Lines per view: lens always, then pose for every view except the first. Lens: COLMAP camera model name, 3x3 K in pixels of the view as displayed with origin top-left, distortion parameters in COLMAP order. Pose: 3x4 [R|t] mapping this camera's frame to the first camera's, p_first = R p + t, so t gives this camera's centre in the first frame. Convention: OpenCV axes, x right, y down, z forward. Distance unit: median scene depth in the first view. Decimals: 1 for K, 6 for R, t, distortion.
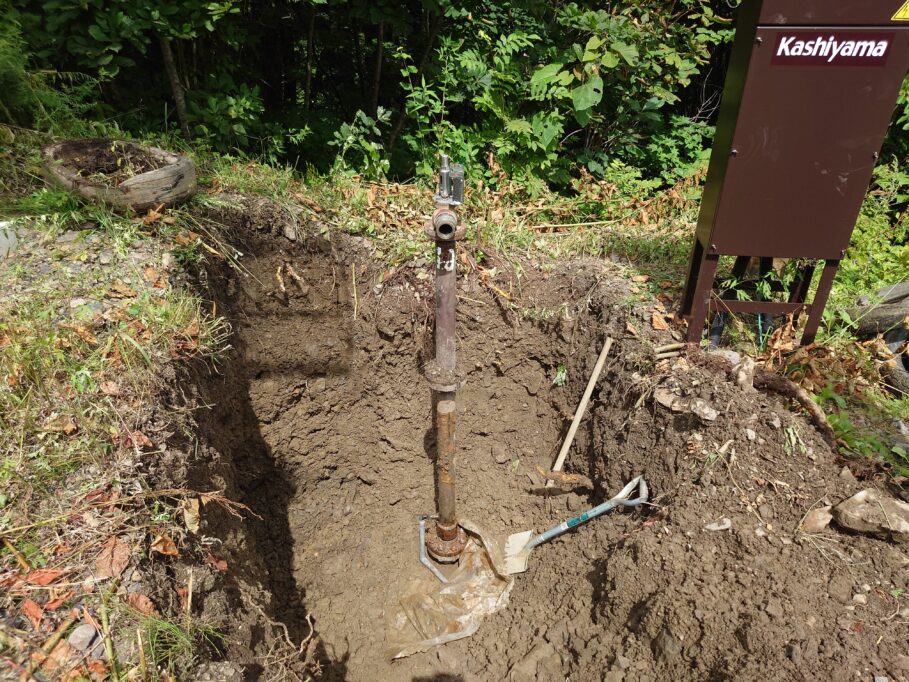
lens RADIAL K [[652.0, 0, 450.5], [0, 652.0, 334.8], [0, 0, 1]] dist [-0.002396, 0.017080]
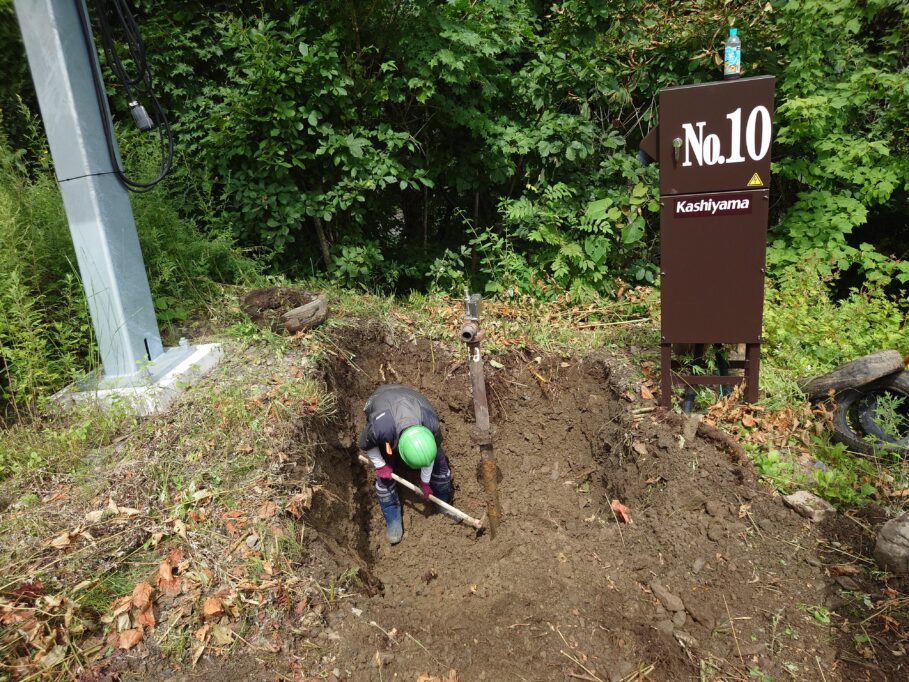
lens RADIAL K [[652.0, 0, 461.9], [0, 652.0, 339.3], [0, 0, 1]] dist [-0.002396, 0.017080]
pose [[0.976533, -0.045849, -0.210431, 0.254096], [0.015247, 0.989343, -0.144806, 0.062835], [0.214827, 0.138199, 0.966825, -0.433773]]
